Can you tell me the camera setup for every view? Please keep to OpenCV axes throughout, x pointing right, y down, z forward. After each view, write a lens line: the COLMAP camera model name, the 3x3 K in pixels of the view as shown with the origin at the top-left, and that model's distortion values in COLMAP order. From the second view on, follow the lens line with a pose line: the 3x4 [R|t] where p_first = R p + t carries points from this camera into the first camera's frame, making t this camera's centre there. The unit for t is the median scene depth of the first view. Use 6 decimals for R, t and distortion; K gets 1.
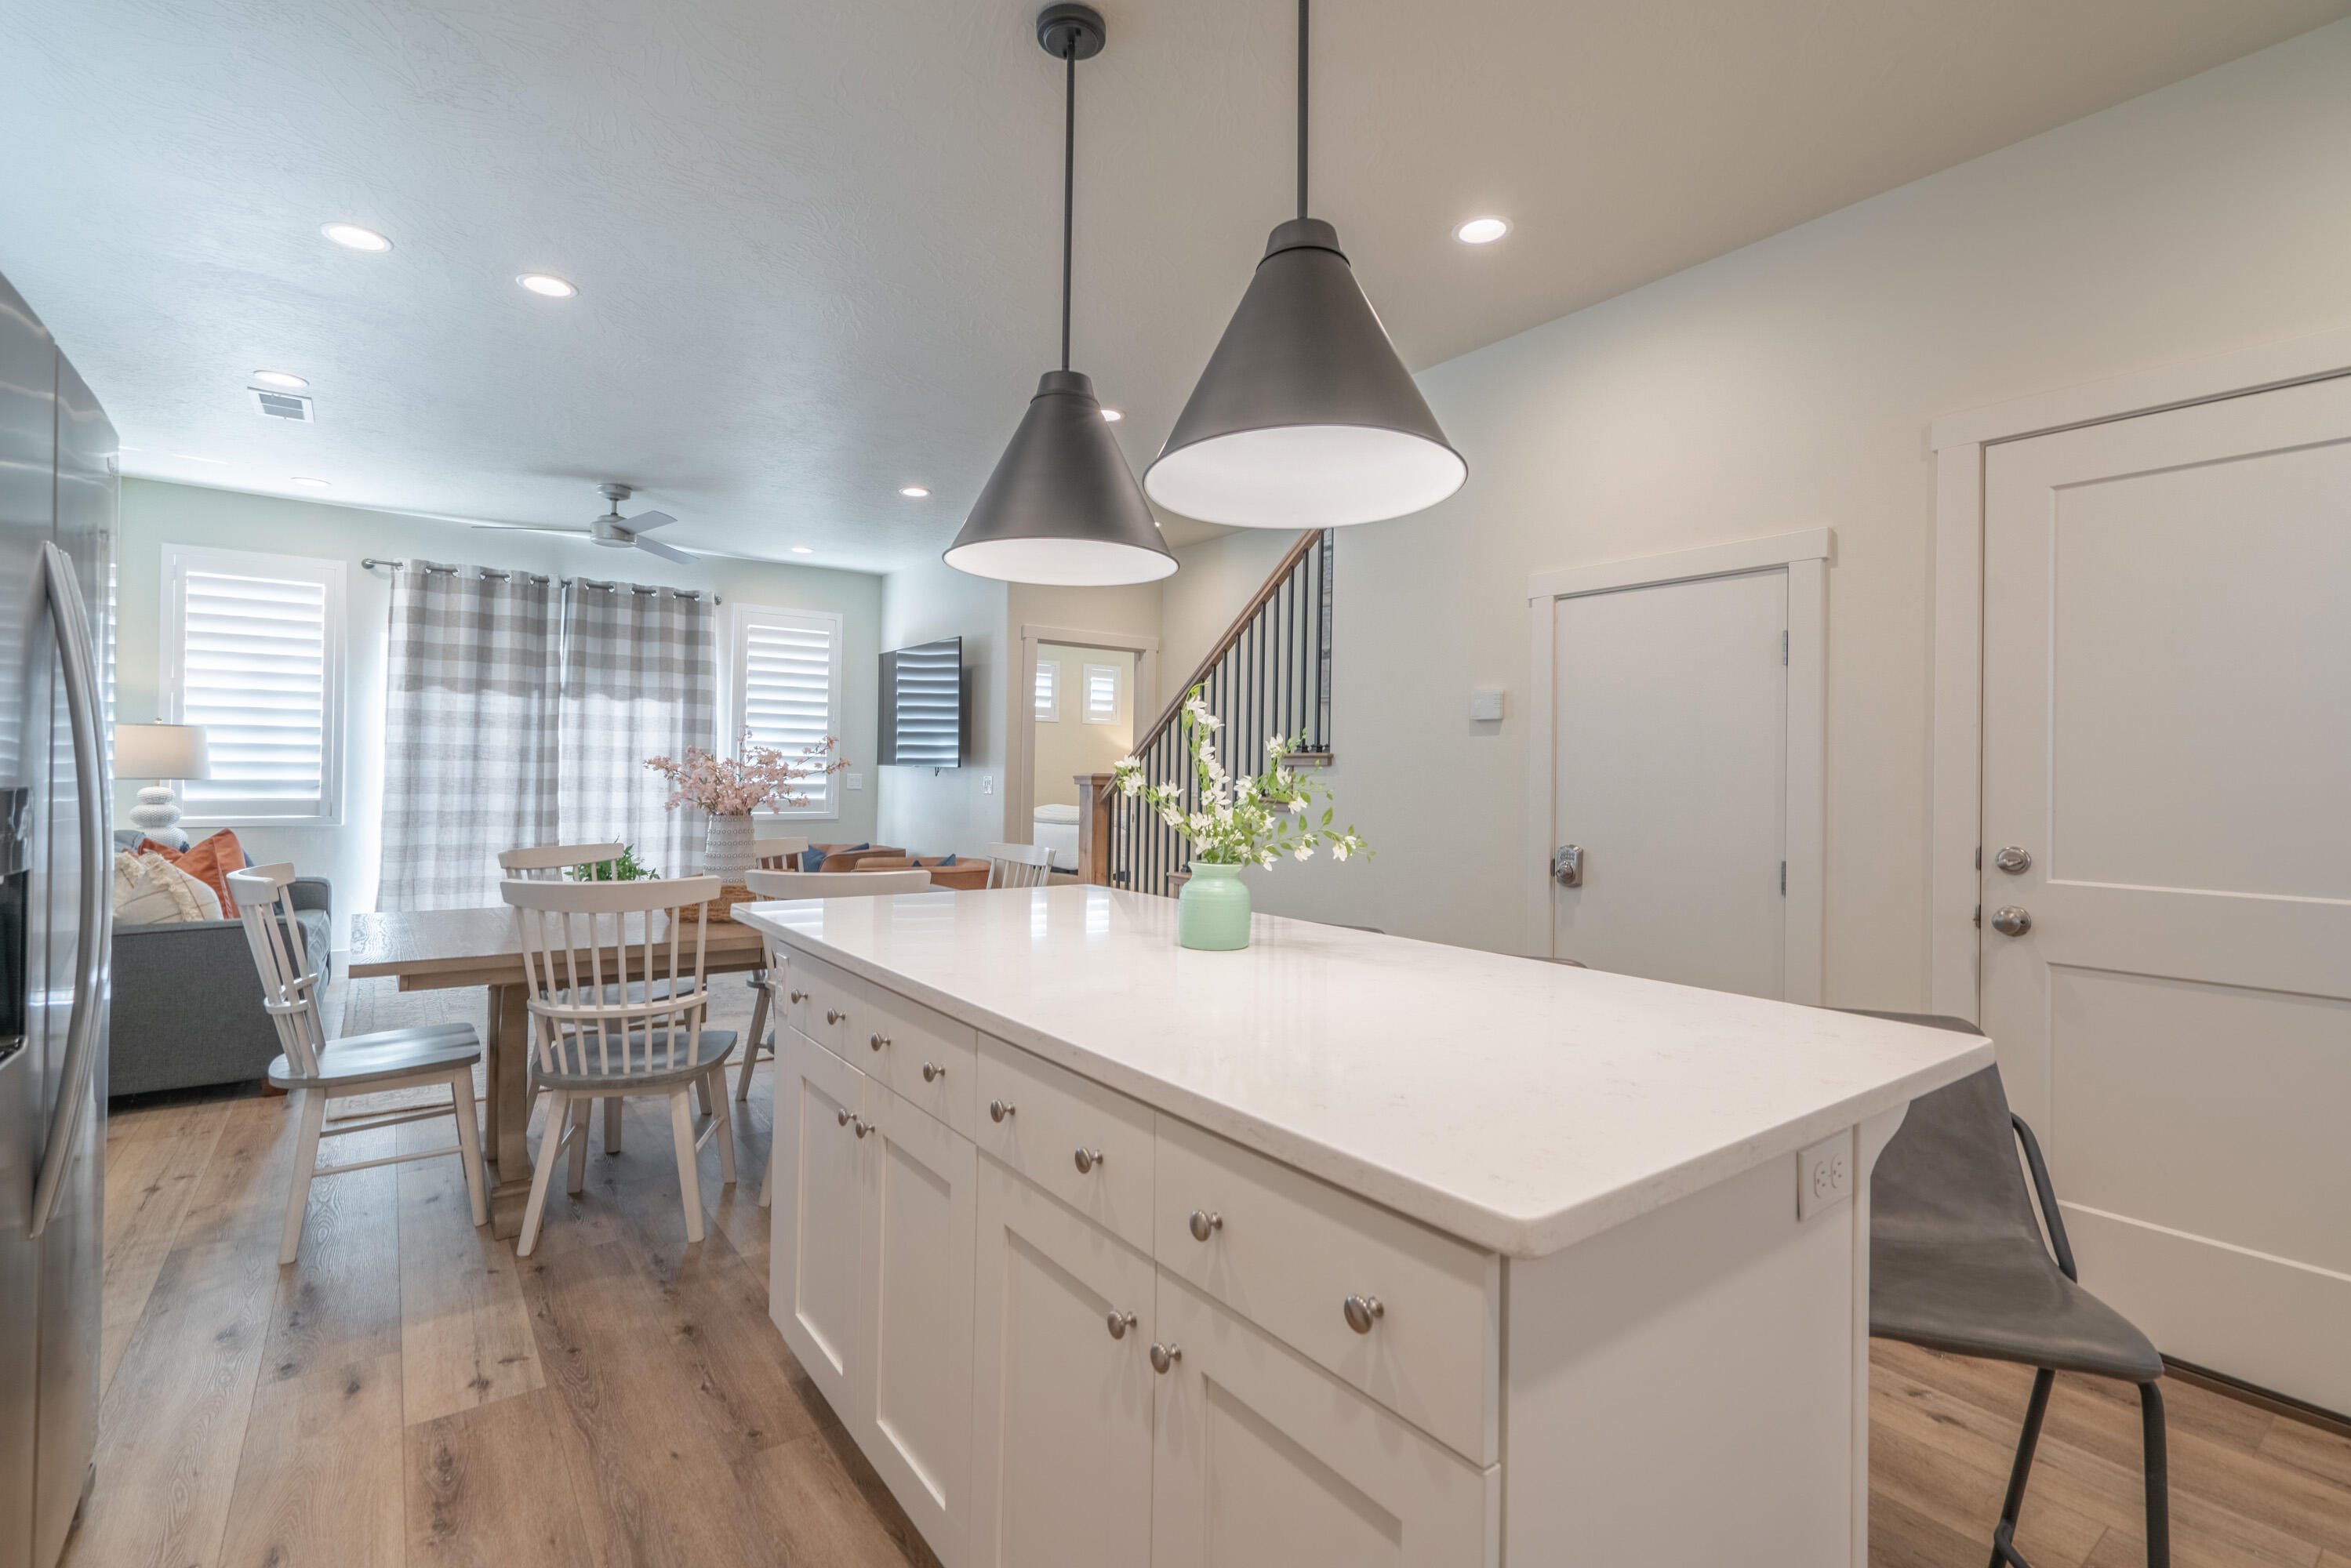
lens RADIAL K [[1118.0, 0, 1097.0], [0, 1118.0, 769.3], [0, 0, 1]] dist [-0.010906, 0.007059]
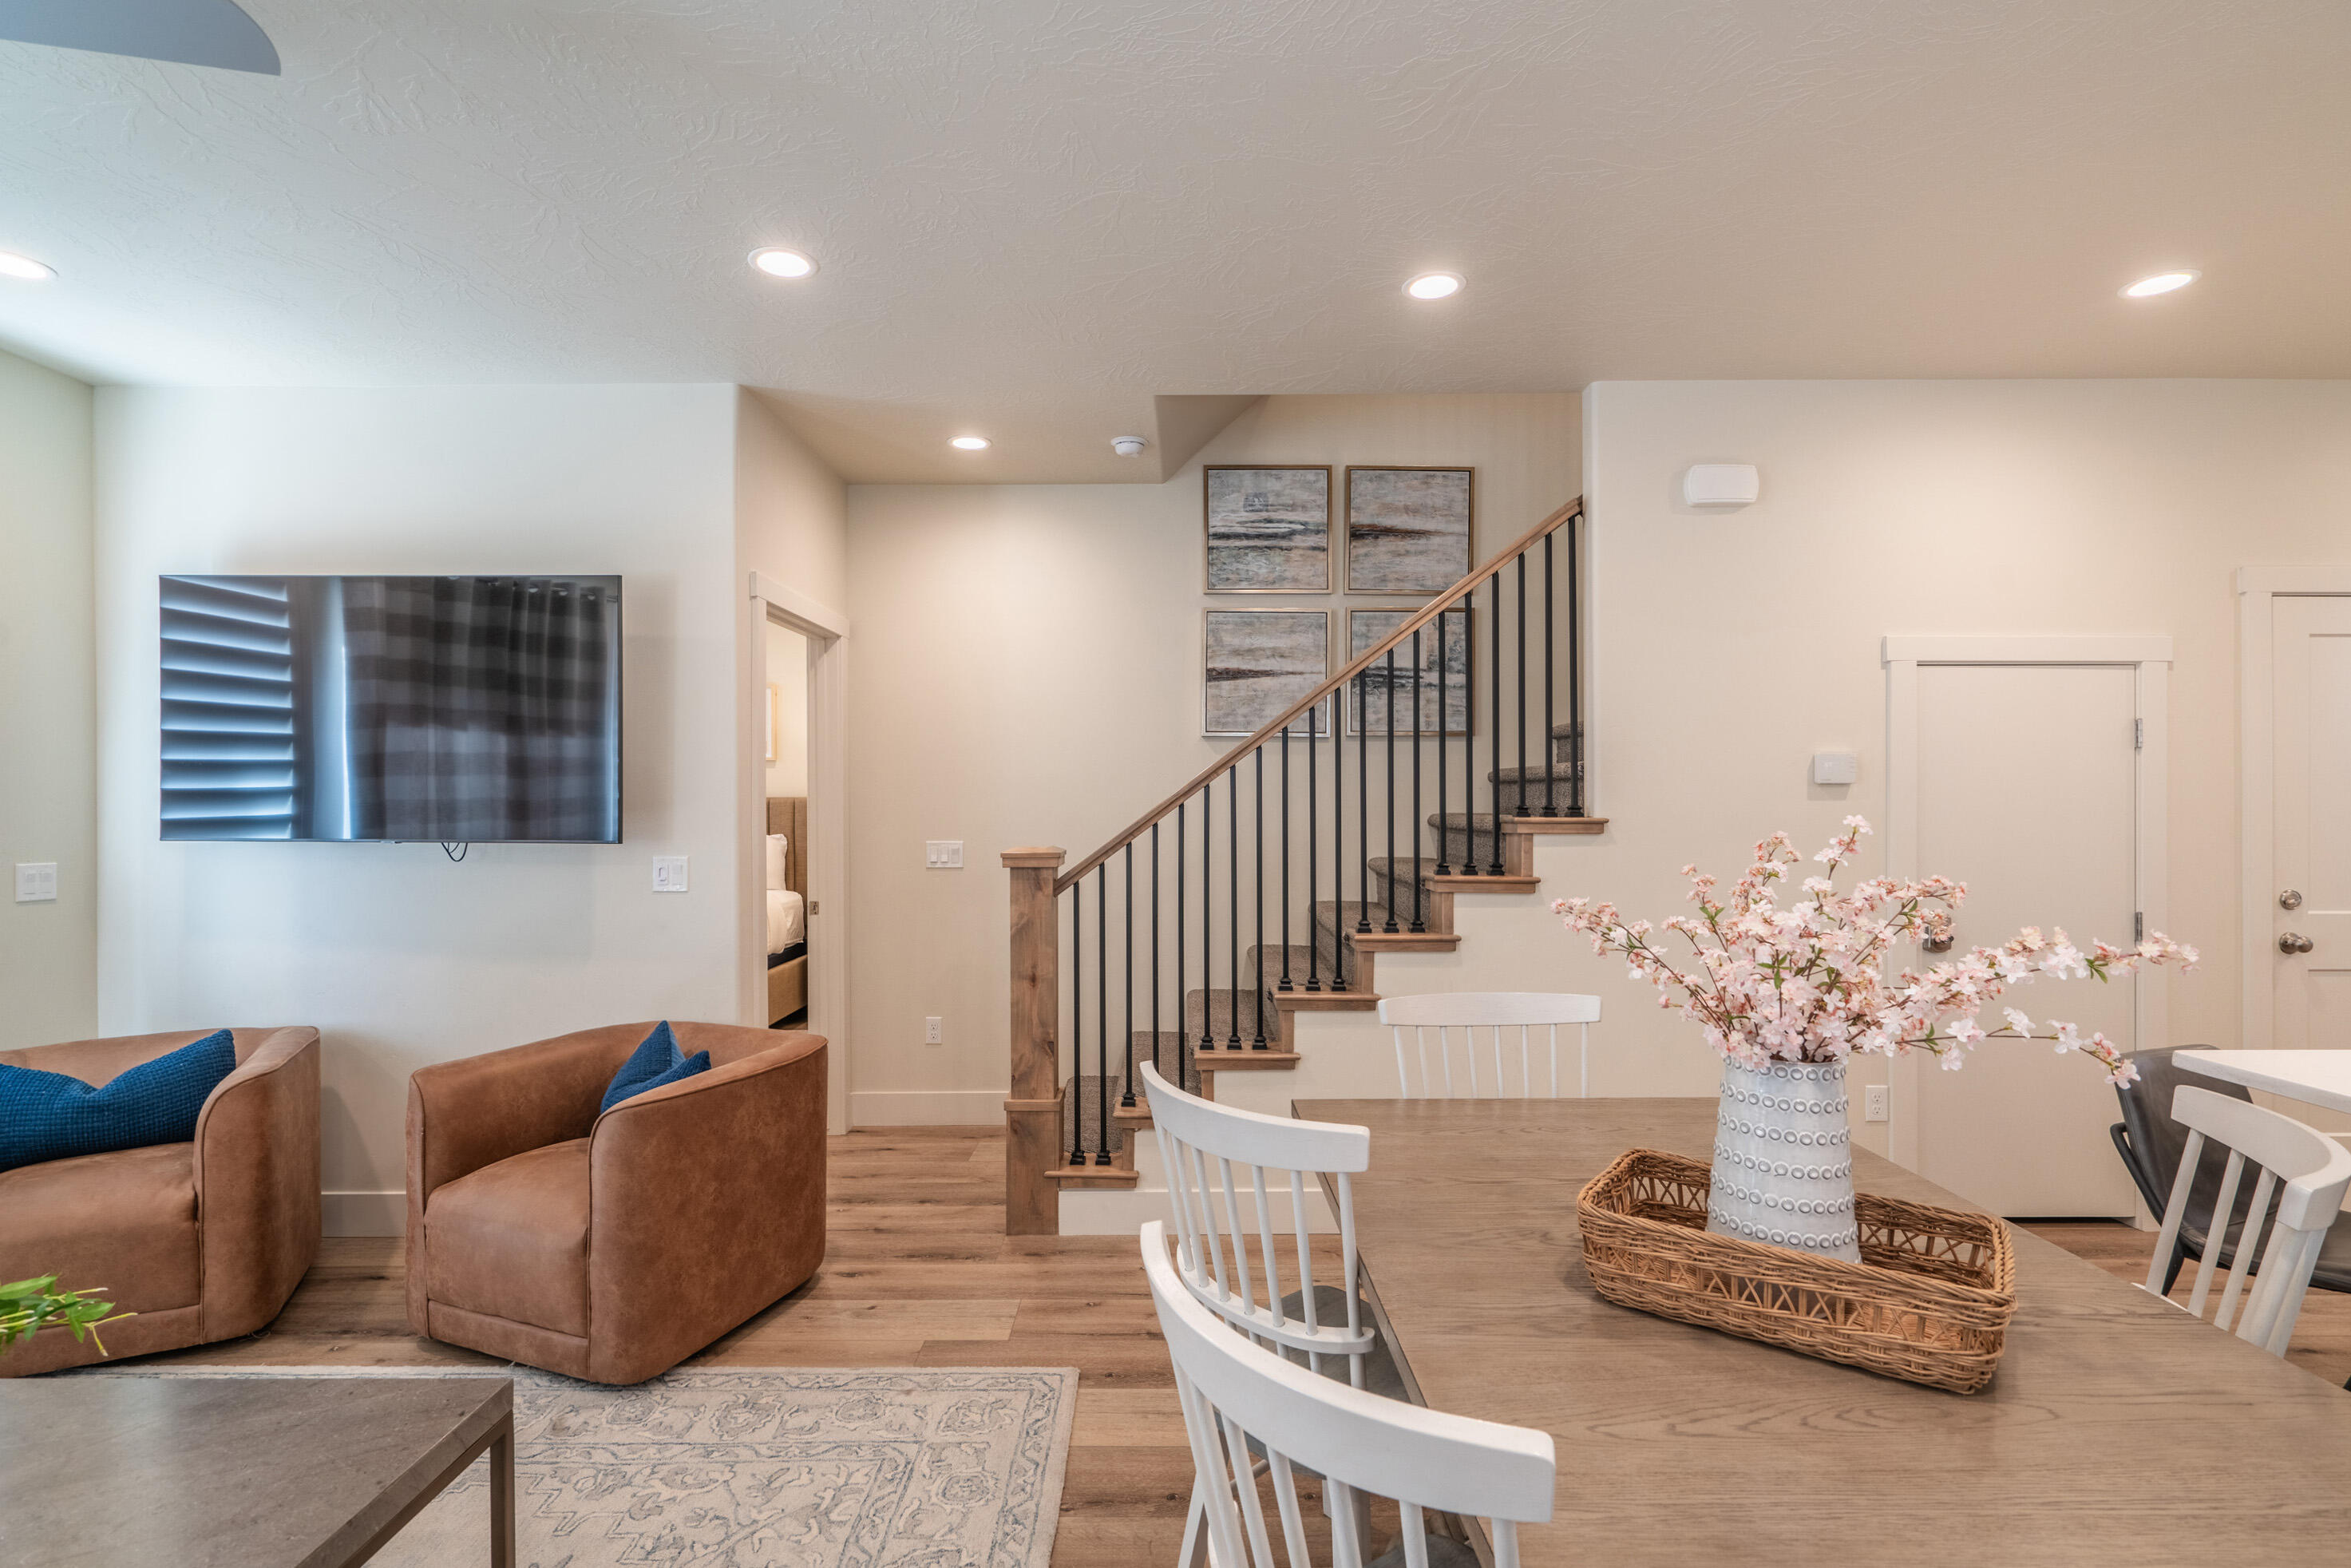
lens RADIAL K [[1118.1, 0, 1232.3], [0, 1118.1, 778.7], [0, 0, 1]] dist [-0.010906, 0.007059]
pose [[0.533799, -0.016269, 0.845455, -0.721840], [0.007147, 0.999866, 0.014728, -0.066354], [-0.845581, -0.001819, 0.533844, 0.937764]]
